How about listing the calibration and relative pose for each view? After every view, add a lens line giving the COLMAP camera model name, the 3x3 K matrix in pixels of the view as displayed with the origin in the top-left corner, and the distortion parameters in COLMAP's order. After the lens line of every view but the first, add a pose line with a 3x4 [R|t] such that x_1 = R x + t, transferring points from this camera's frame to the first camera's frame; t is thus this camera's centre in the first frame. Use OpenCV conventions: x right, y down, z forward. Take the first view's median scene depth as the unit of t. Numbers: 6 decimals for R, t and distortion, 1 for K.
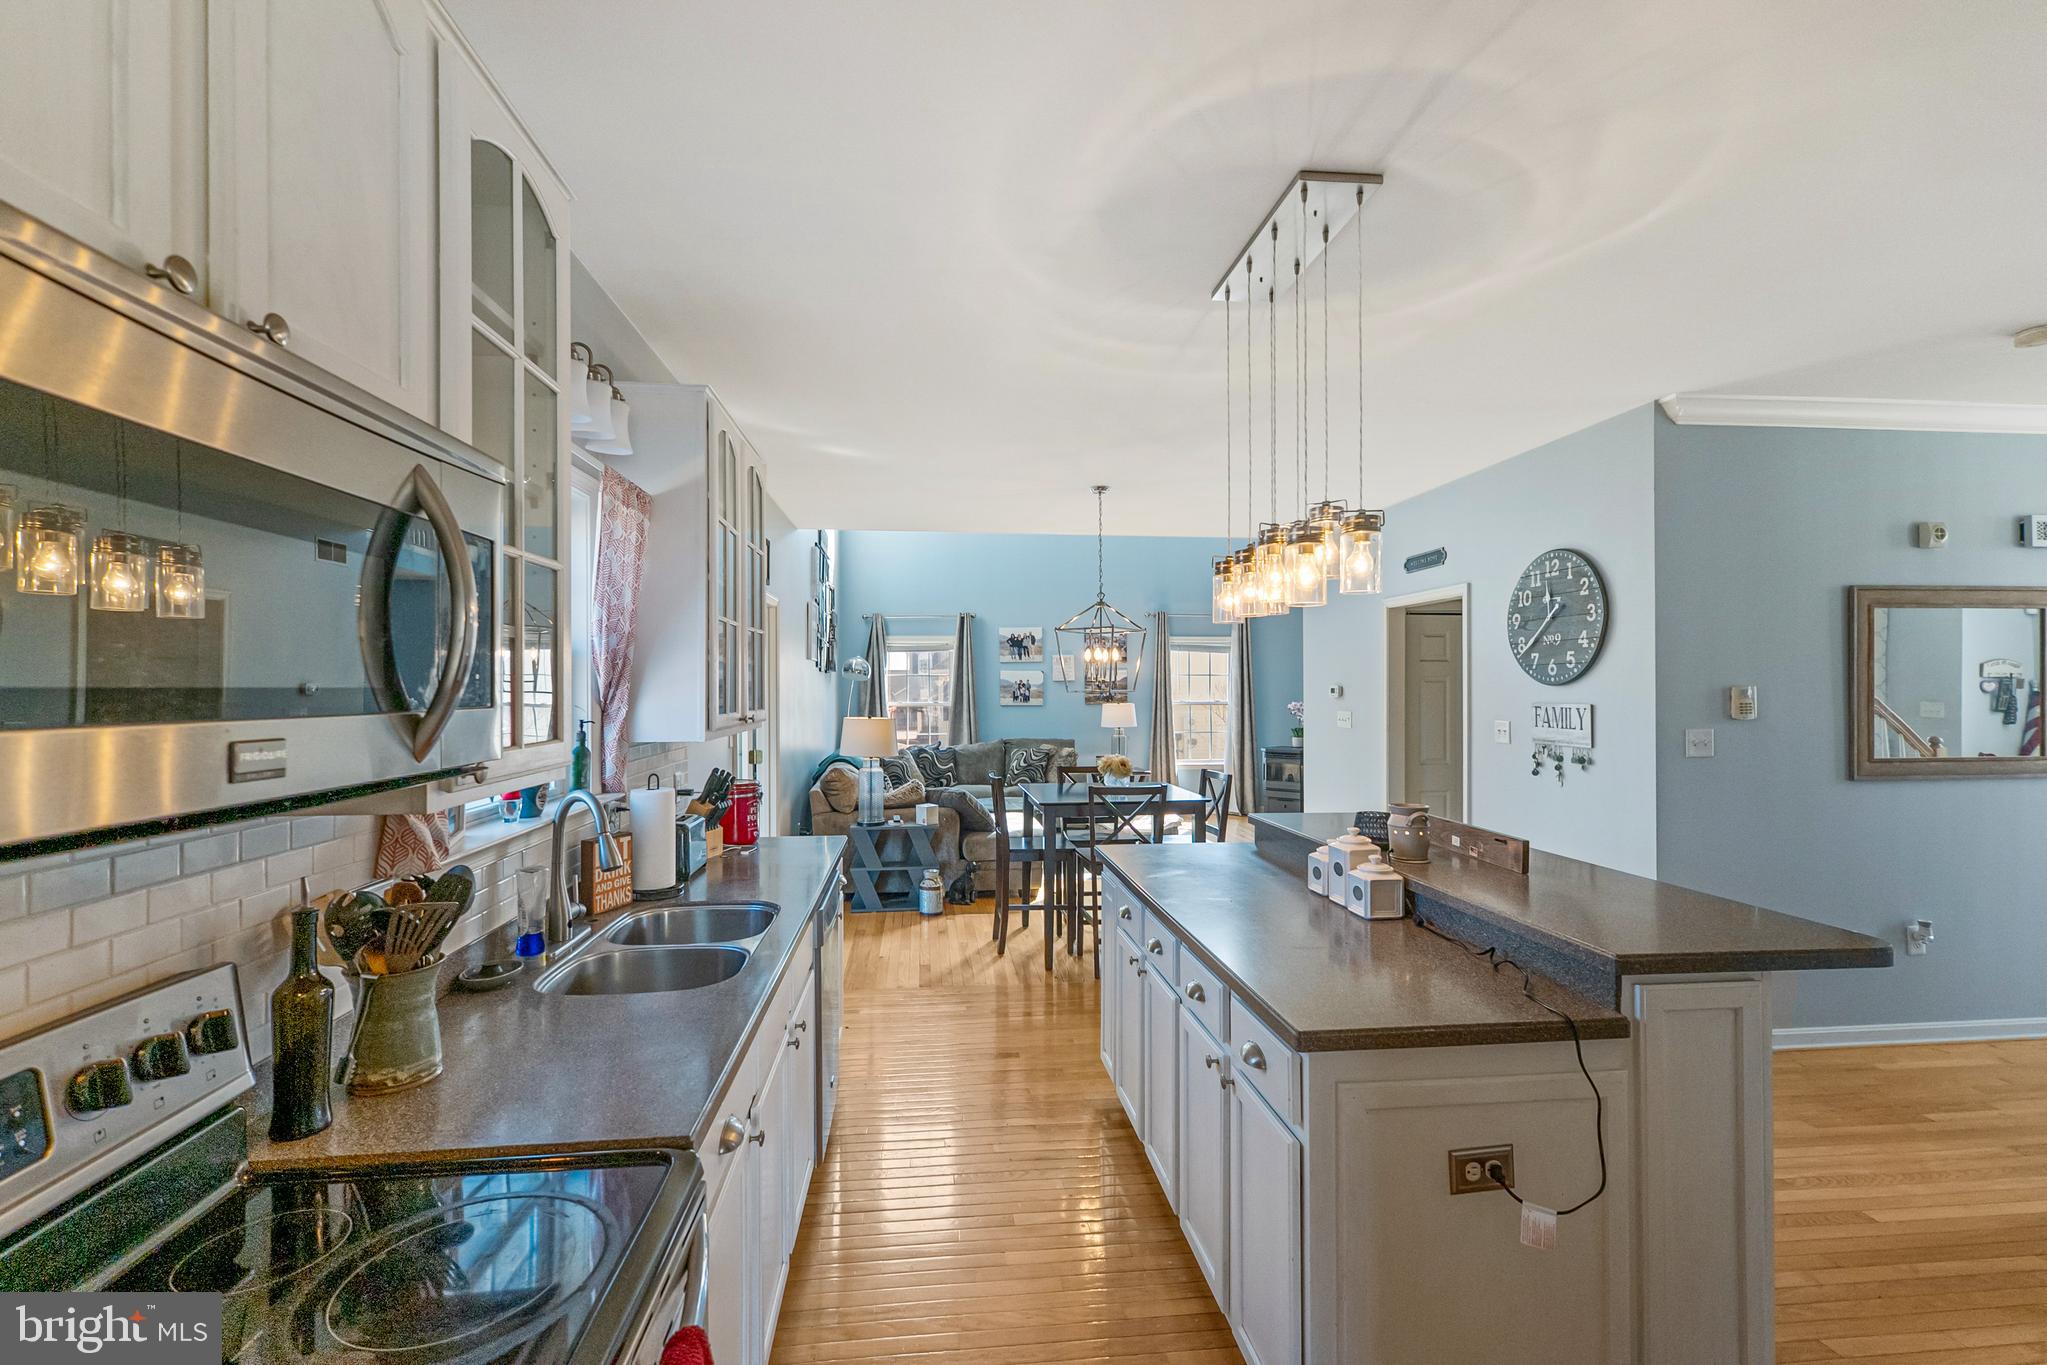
lens RADIAL K [[896.8, 0, 1016.0], [0, 896.8, 679.4], [0, 0, 1]] dist [0.003135, 0.000232]
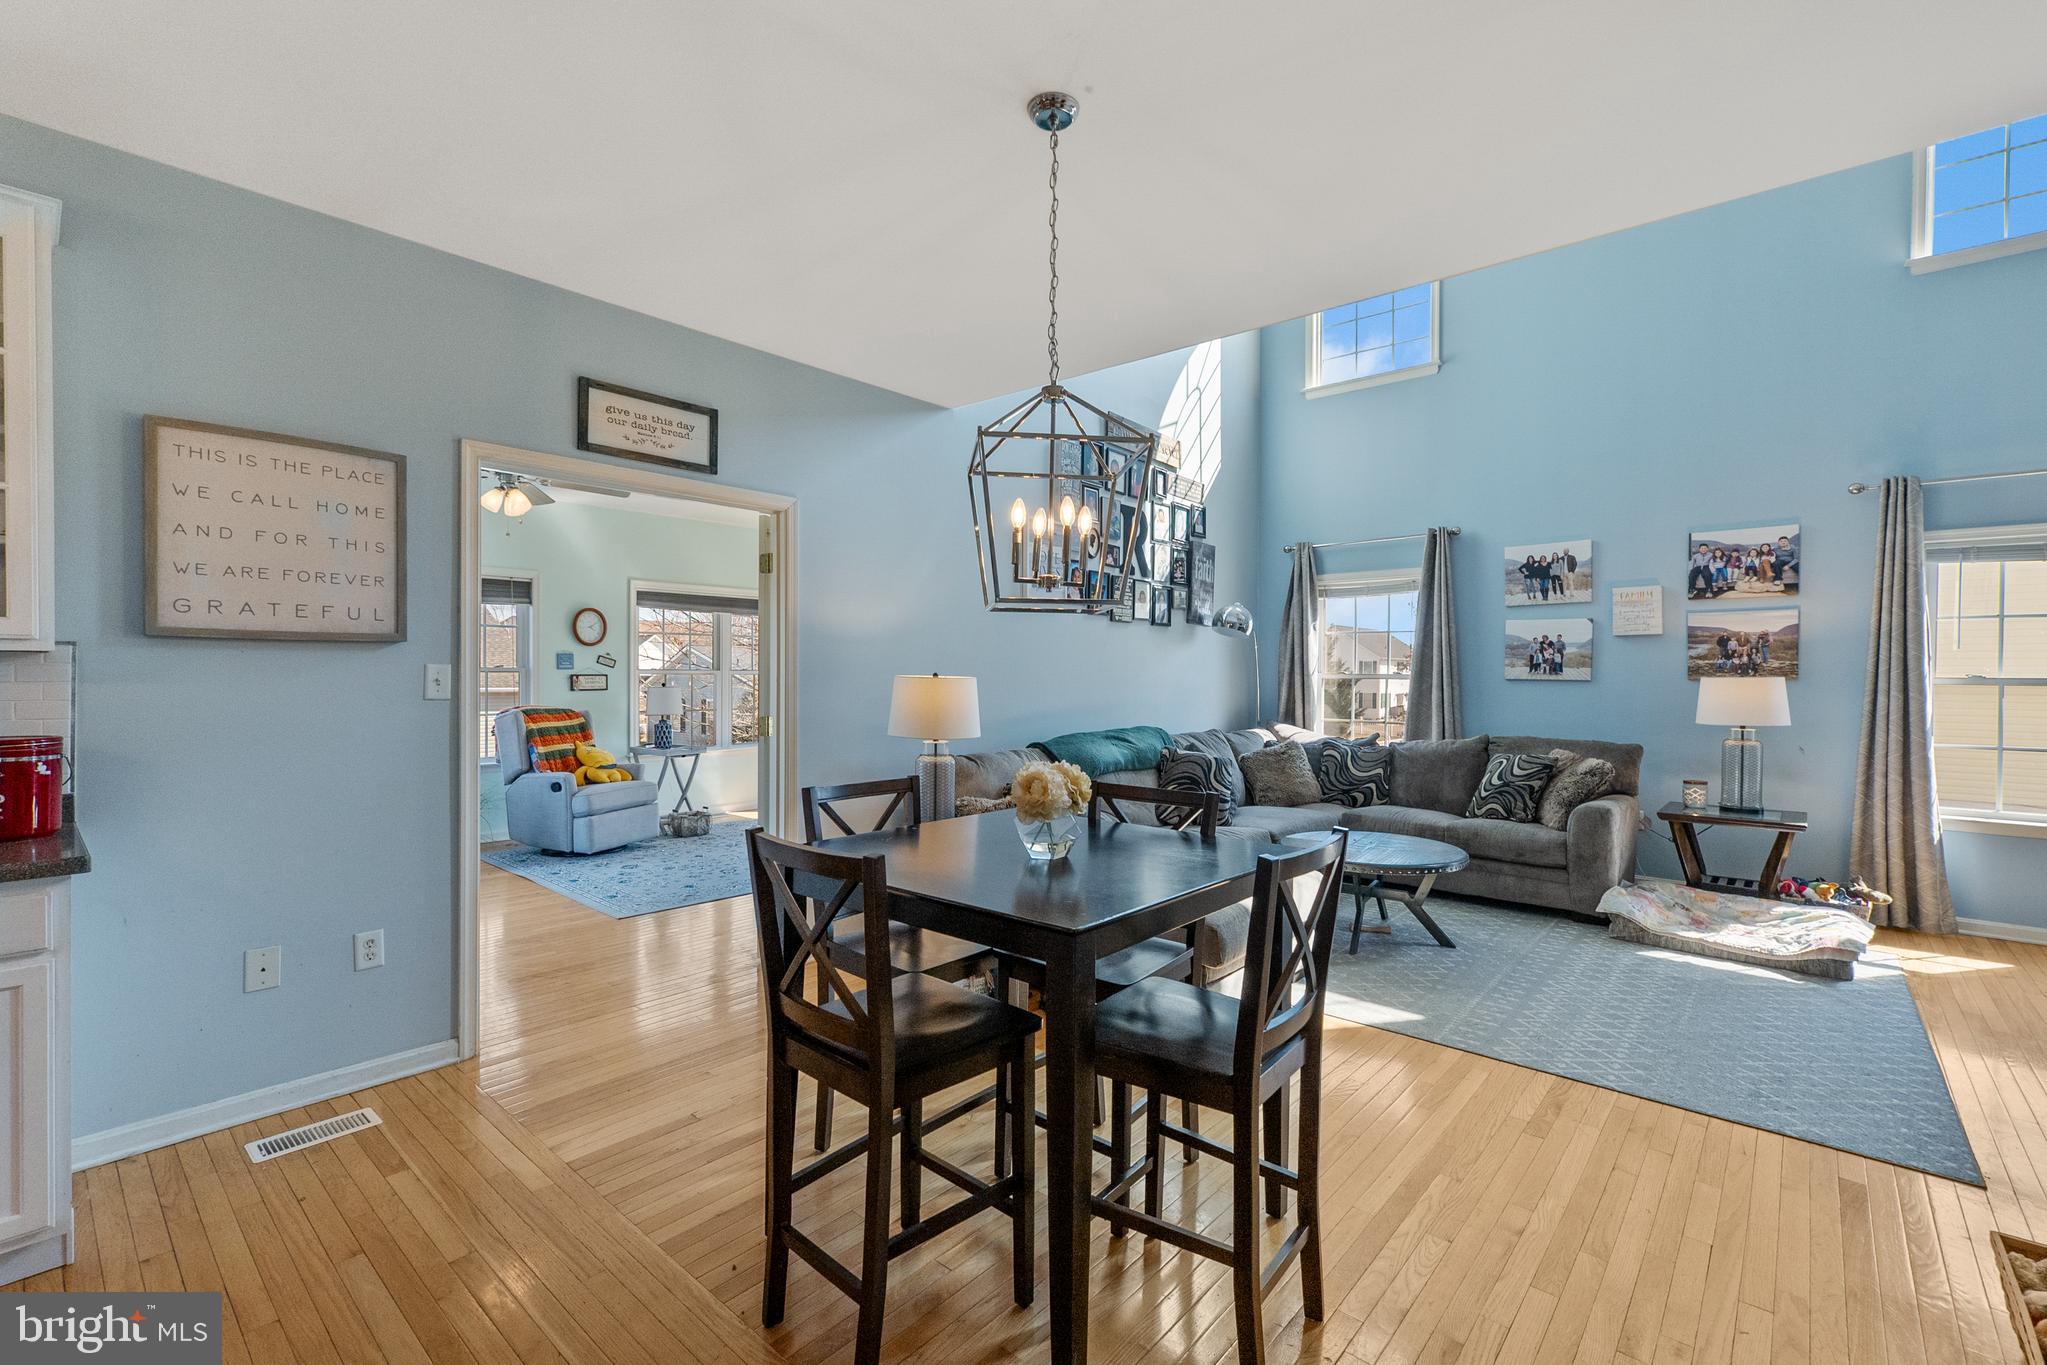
lens RADIAL K [[896.8, 0, 1024.7], [0, 896.8, 678.6], [0, 0, 1]] dist [0.003135, 0.000232]
pose [[0.678853, 0.011474, -0.734184, 0.200577], [-0.001724, 0.999900, 0.014033, 0.020844], [0.734272, -0.008261, 0.678805, 0.367778]]
